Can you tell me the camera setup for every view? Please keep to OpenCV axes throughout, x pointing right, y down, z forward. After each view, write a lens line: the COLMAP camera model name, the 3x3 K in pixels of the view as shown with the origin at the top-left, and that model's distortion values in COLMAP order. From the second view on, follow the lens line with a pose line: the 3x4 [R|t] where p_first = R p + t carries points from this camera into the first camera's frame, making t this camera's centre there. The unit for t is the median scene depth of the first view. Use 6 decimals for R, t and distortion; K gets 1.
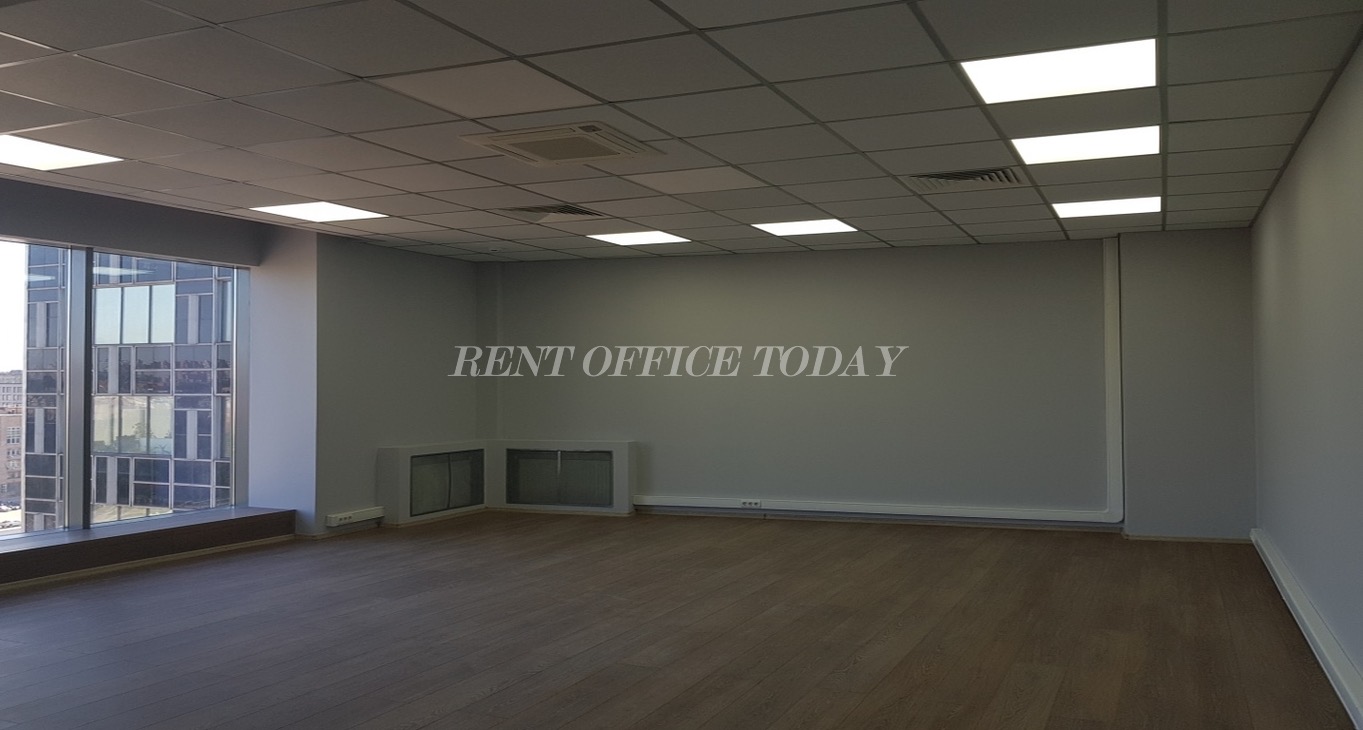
lens RADIAL K [[1085.2, 0, 667.7], [0, 1085.2, 355.7], [0, 0, 1]] dist [0.068141, -0.127867]
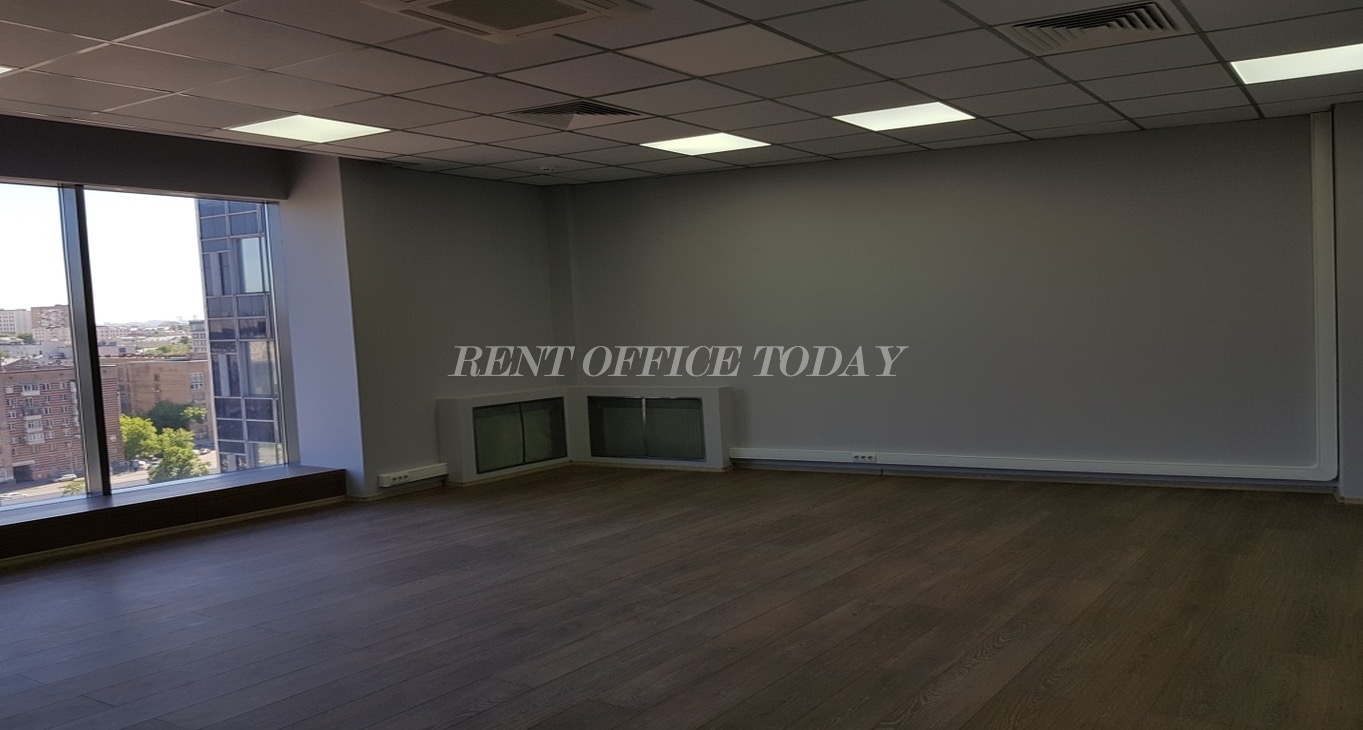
lens RADIAL K [[1085.2, 0, 676.5], [0, 1085.2, 354.0], [0, 0, 1]] dist [0.068141, -0.127867]
pose [[0.986856, -0.021493, -0.160169, 0.085029], [0.031211, 0.997805, 0.058405, 0.002045], [0.158562, -0.062636, 0.985360, 0.177544]]
